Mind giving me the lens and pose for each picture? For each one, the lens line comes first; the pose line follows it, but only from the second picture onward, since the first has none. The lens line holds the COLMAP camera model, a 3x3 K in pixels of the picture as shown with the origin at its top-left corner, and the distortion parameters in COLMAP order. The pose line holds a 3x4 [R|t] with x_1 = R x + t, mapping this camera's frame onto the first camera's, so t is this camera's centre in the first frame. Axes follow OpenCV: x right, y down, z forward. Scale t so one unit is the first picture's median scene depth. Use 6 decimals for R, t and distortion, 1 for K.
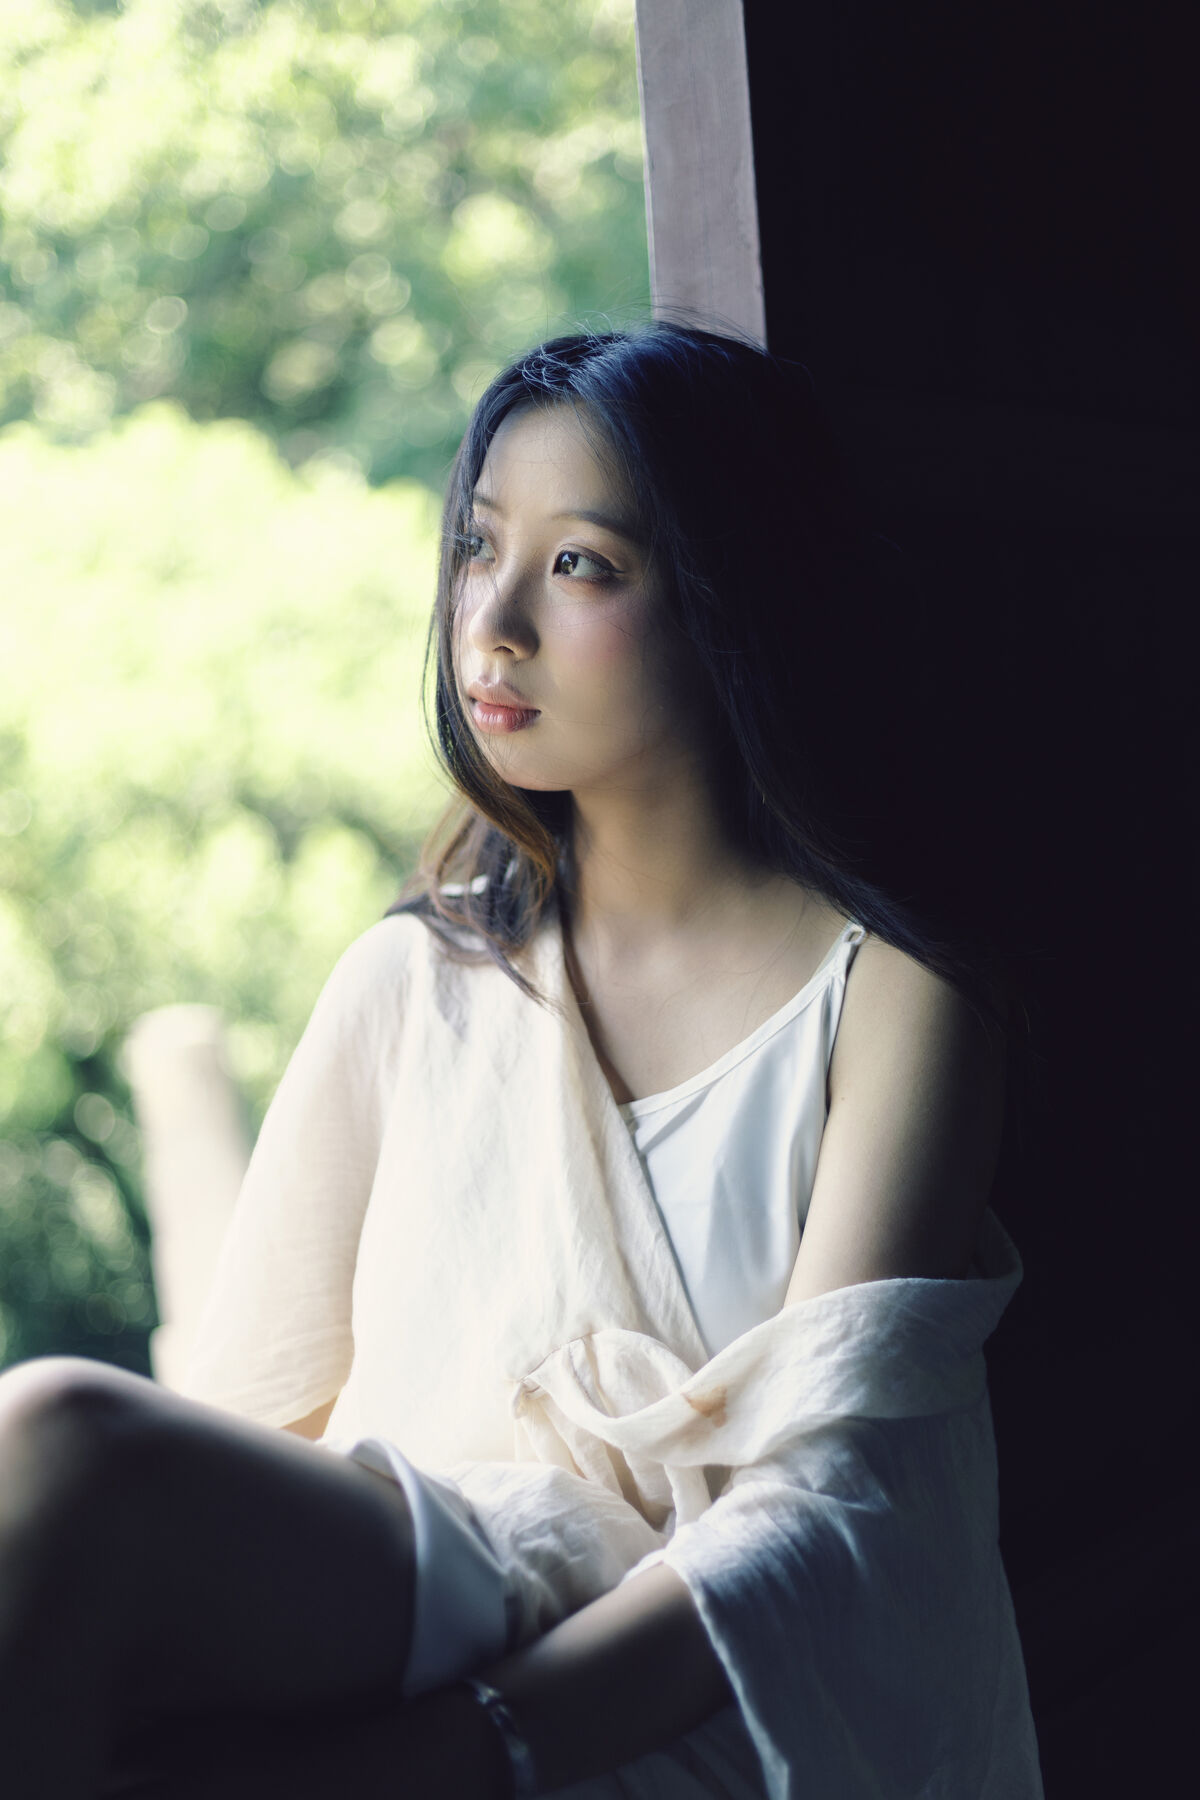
lens RADIAL K [[2641.5, 0, 600.8], [0, 2641.5, 900.3], [0, 0, 1]] dist [0.005696, 0.000000]
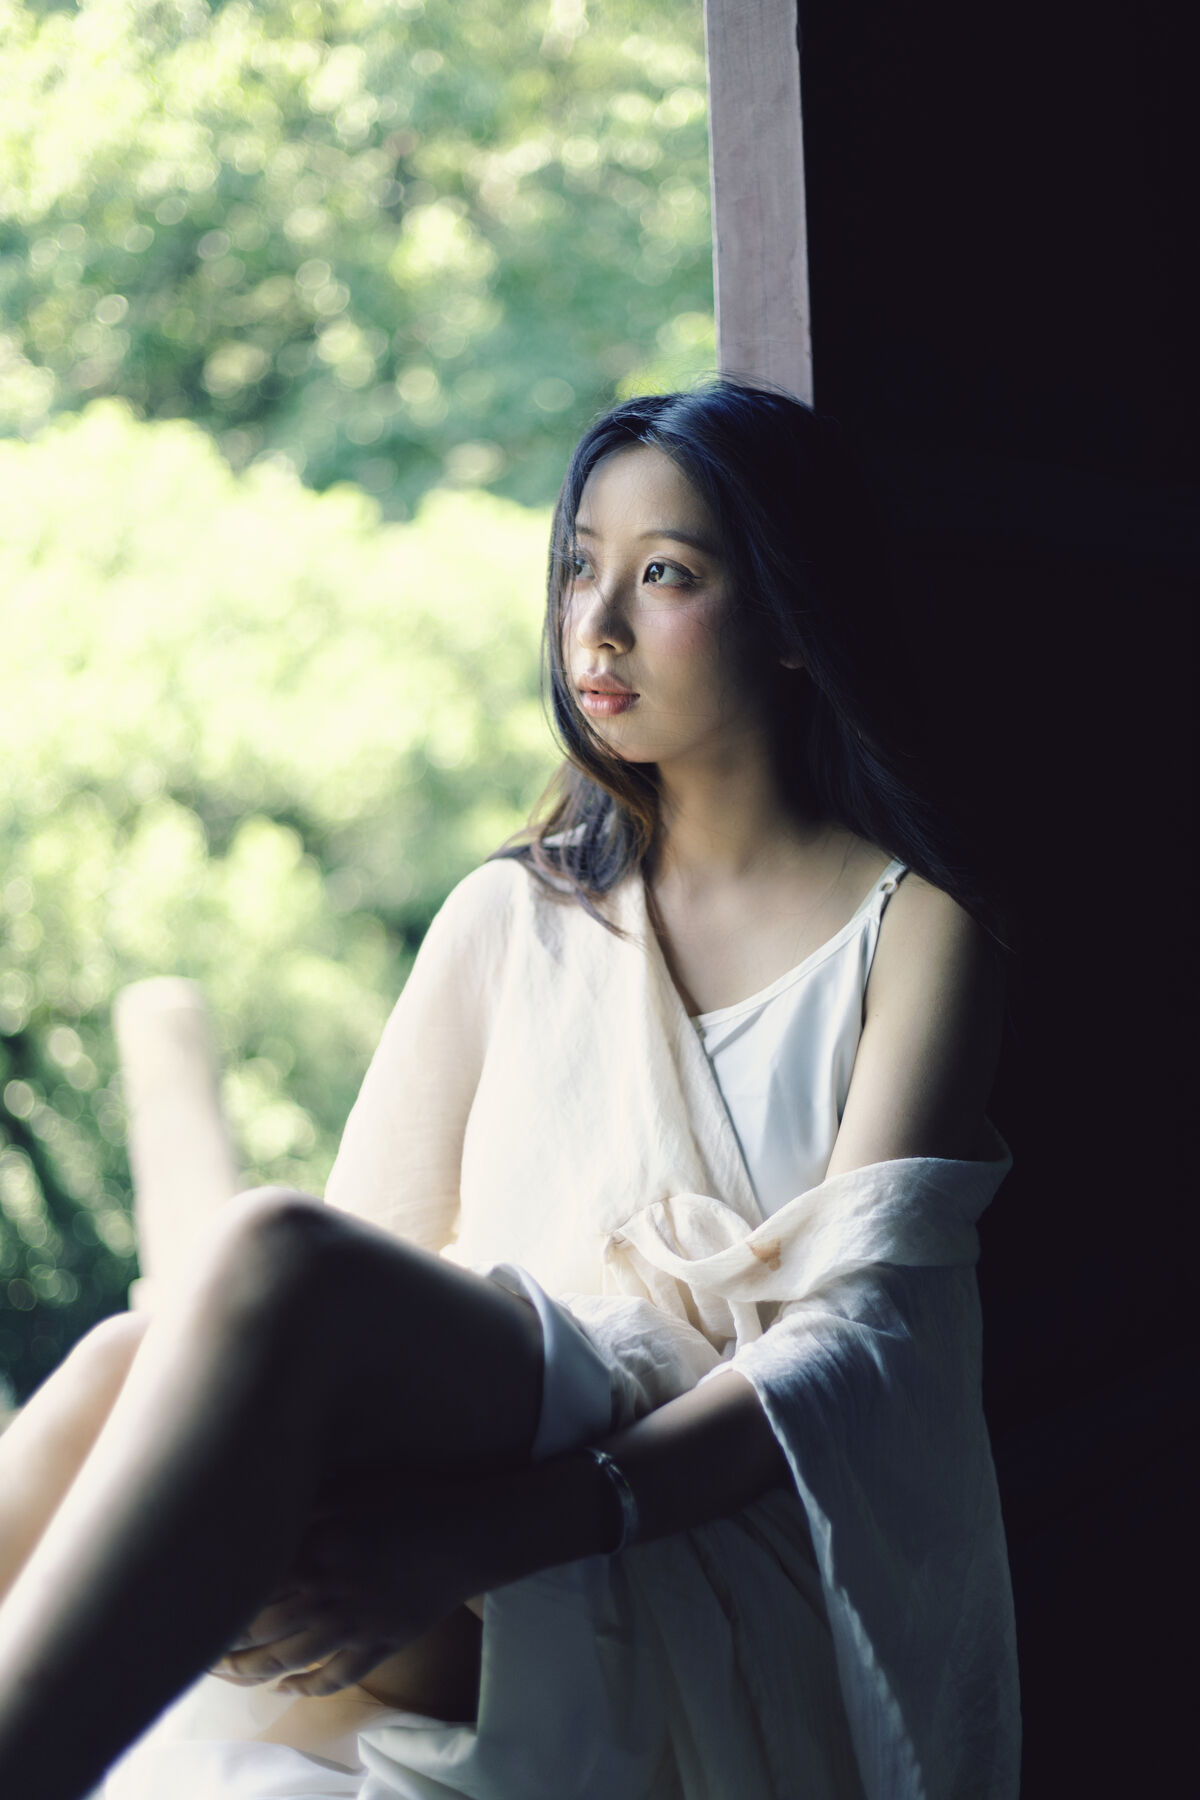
lens RADIAL K [[2641.5, 0, 565.7], [0, 2641.5, 846.1], [0, 0, 1]] dist [0.005696, 0.000000]
pose [[0.999148, 0.036980, 0.018304, -0.072981], [-0.036541, 0.999048, -0.023814, 0.027607], [-0.019168, 0.023125, 0.999549, -0.220774]]
